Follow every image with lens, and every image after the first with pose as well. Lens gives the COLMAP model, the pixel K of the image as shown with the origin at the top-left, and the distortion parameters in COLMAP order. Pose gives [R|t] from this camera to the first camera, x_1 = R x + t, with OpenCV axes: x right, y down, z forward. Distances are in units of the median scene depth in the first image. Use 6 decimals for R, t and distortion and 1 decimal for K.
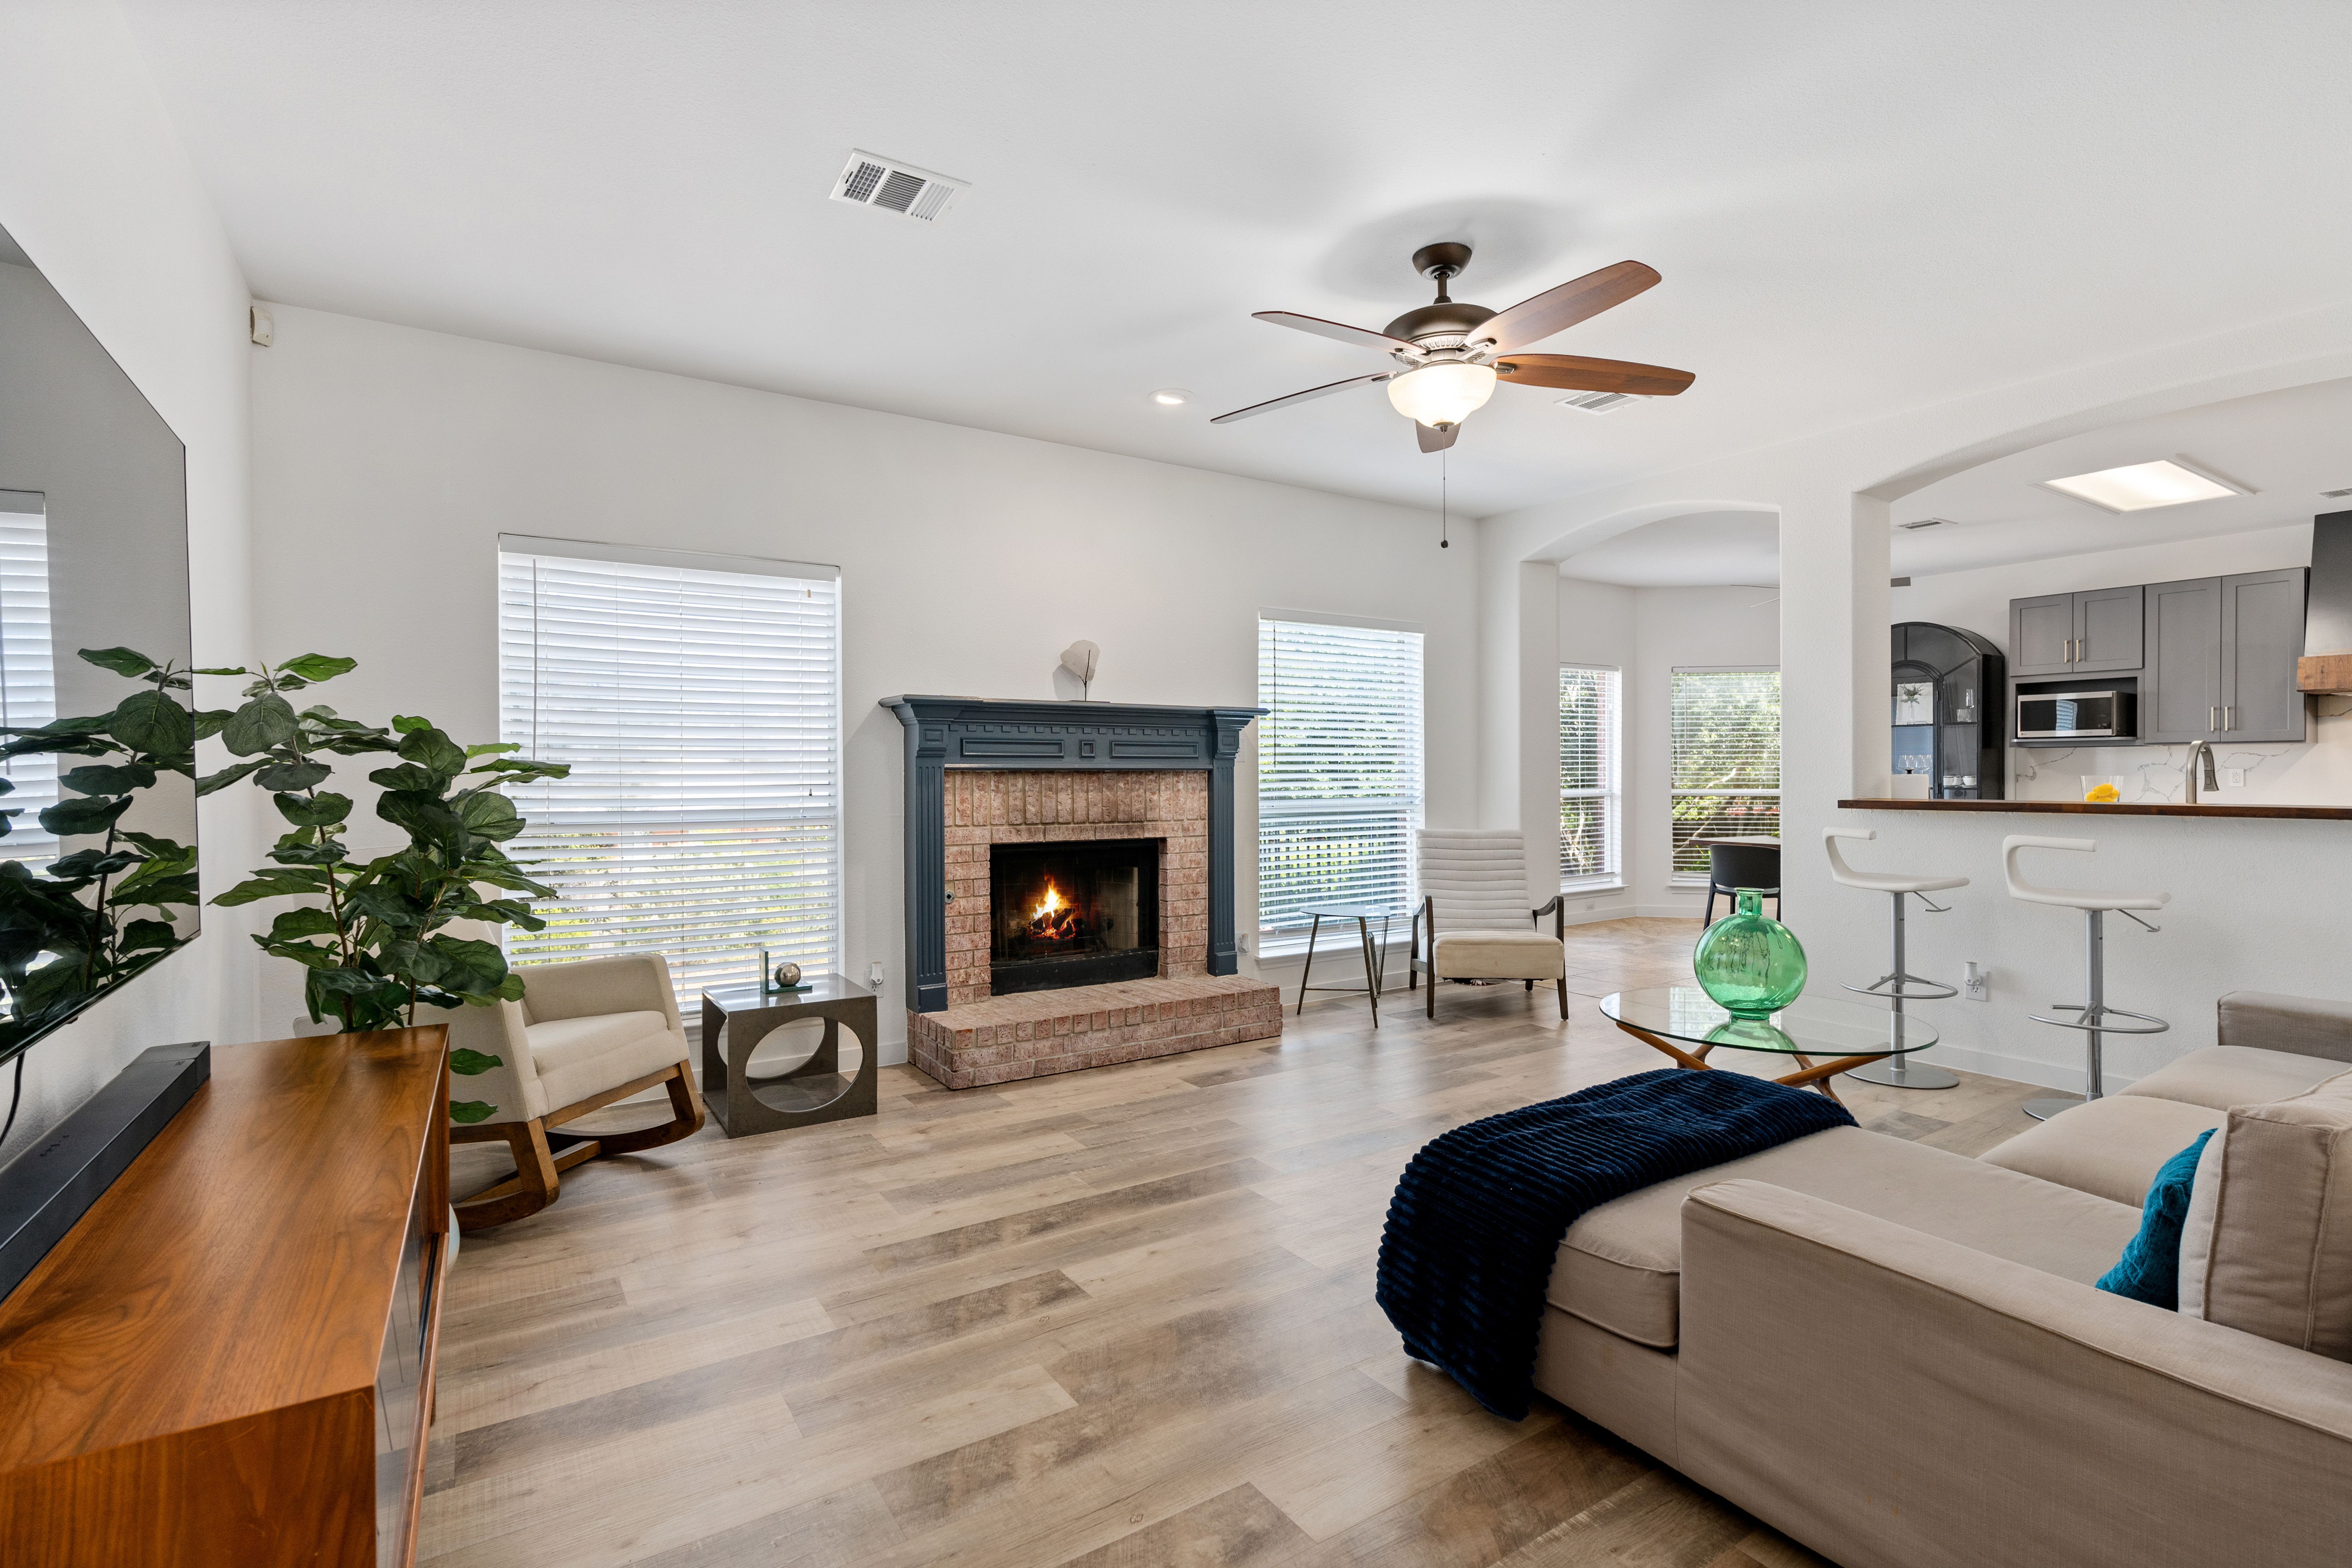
lens RADIAL K [[1082.1, 0, 1188.4], [0, 1082.1, 774.5], [0, 0, 1]] dist [0.000550, 0.000134]
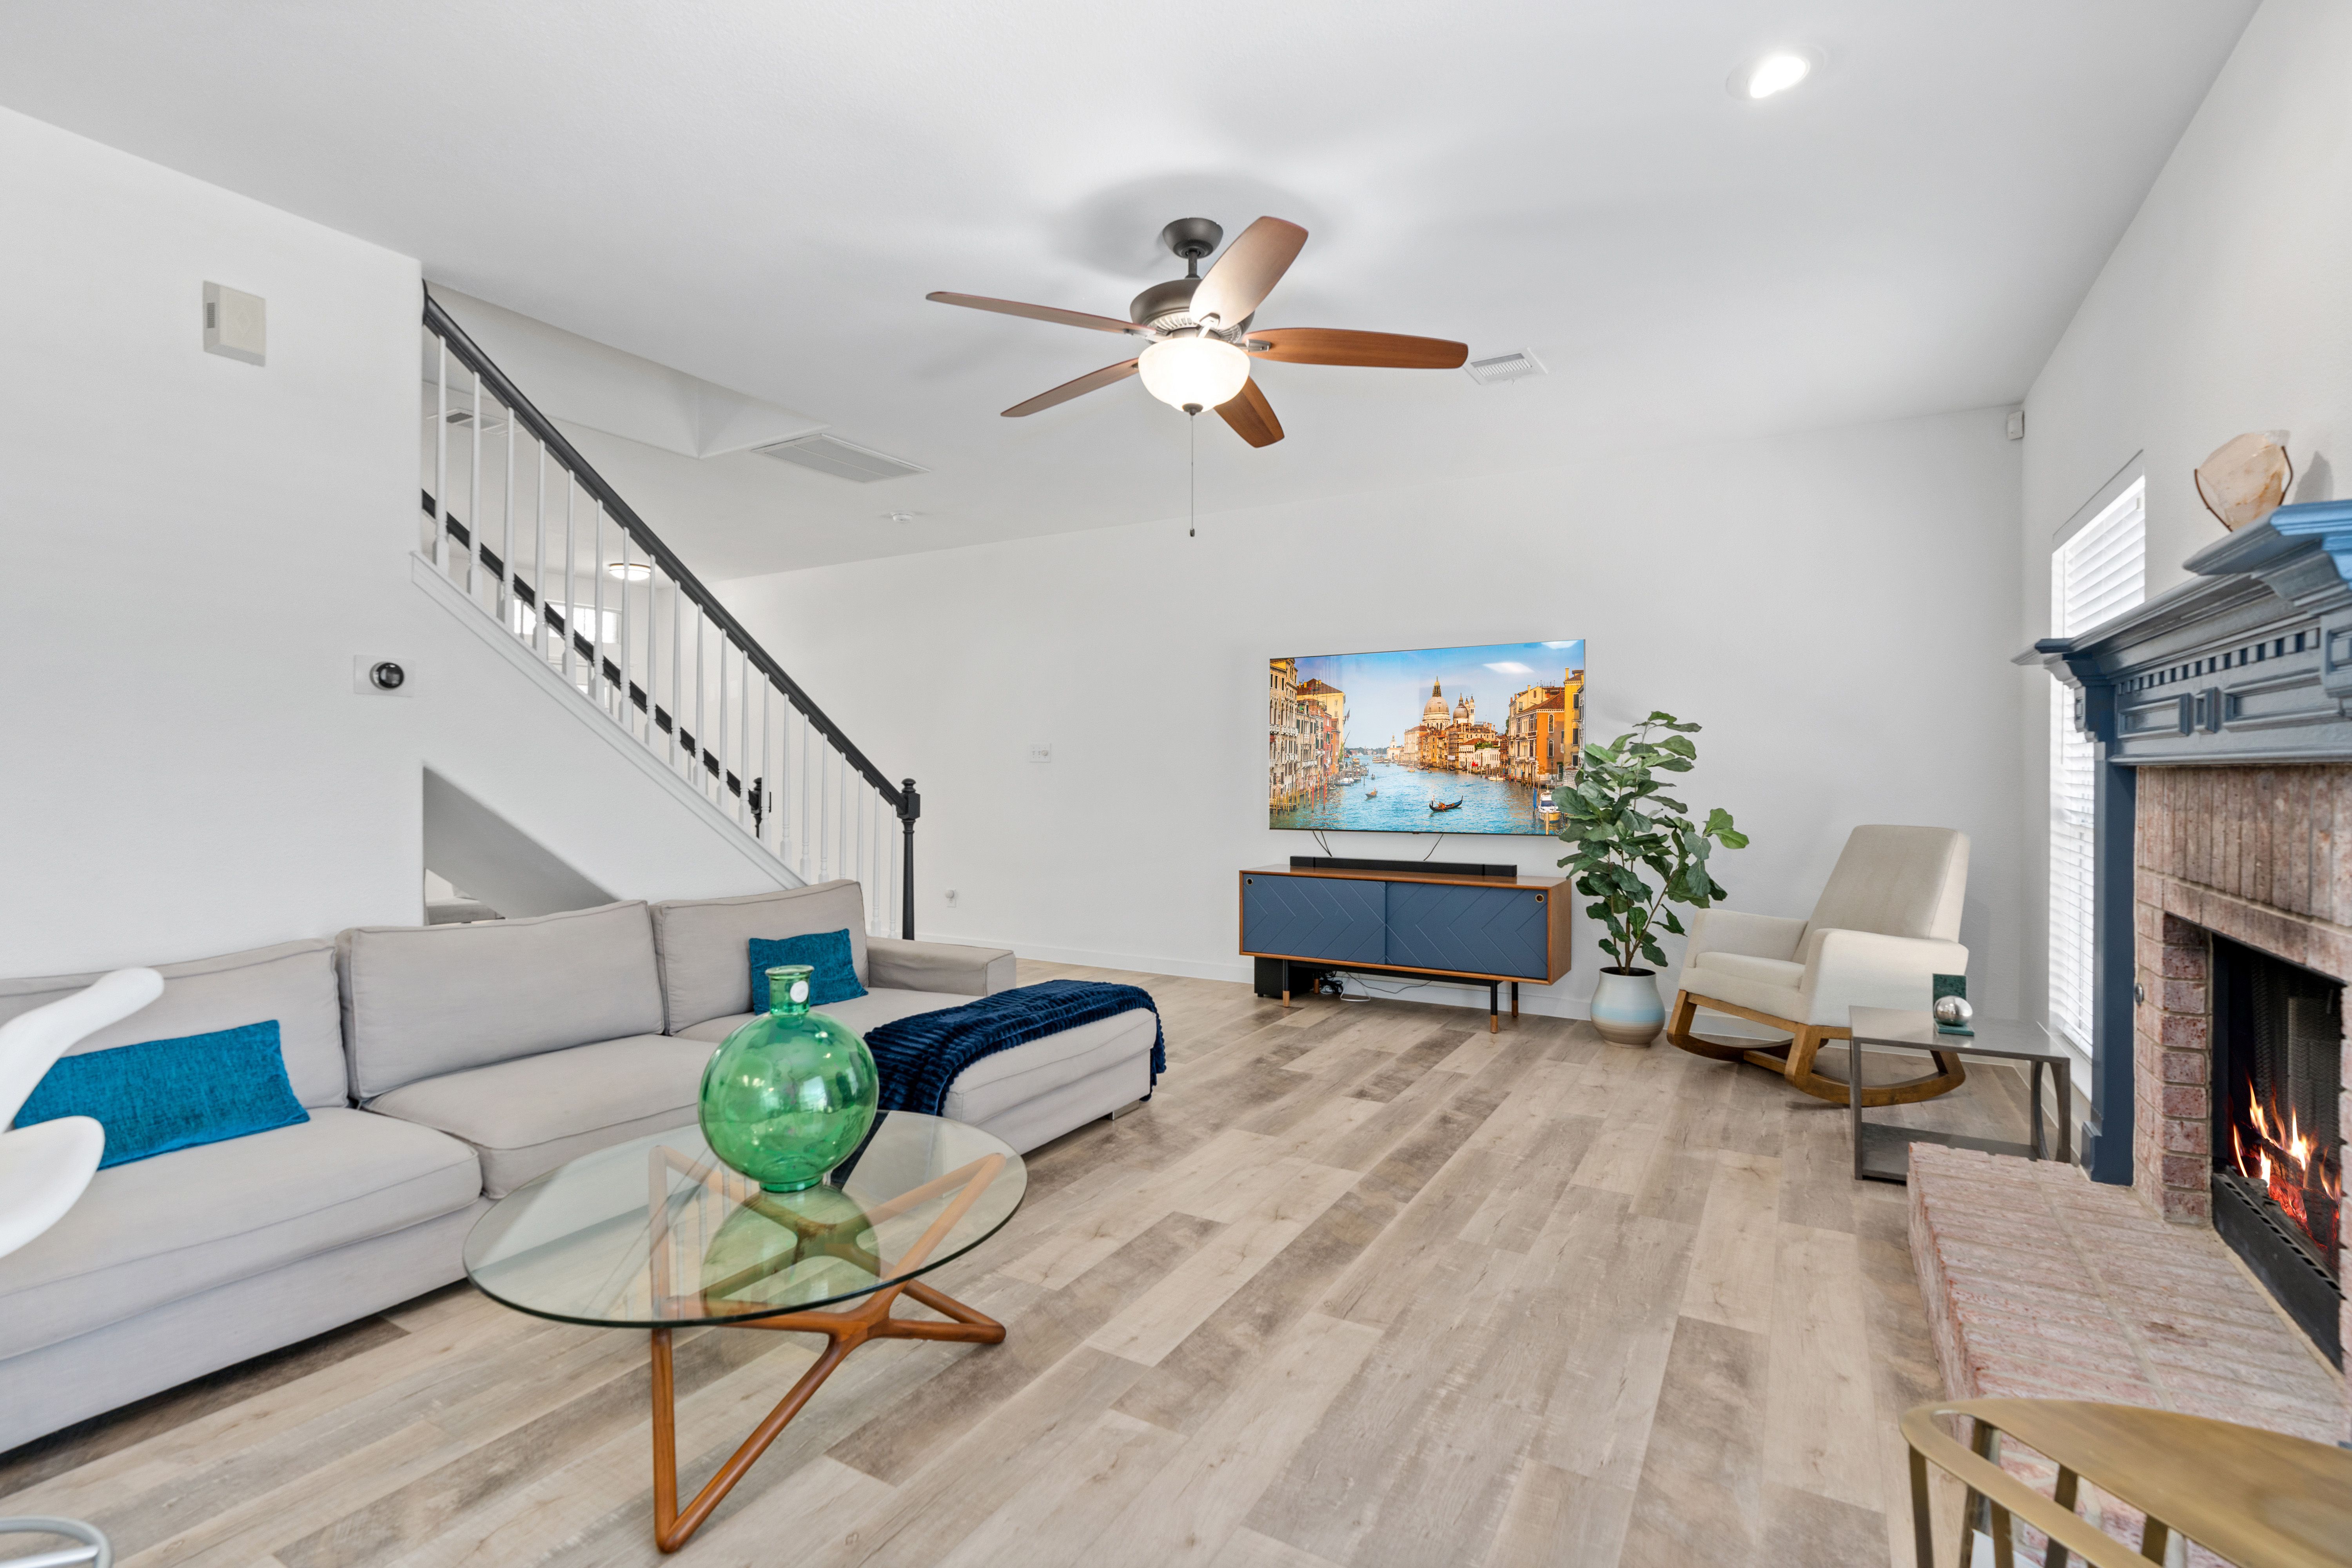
lens RADIAL K [[1074.7, 0, 1176.0], [0, 1074.7, 784.0], [0, 0, 1]] dist [0.002084, 0.000347]
pose [[-0.892934, 0.006146, -0.450146, 0.683388], [-0.002326, 0.999830, 0.018264, -0.005448], [0.450182, 0.017355, -0.892768, 1.863617]]
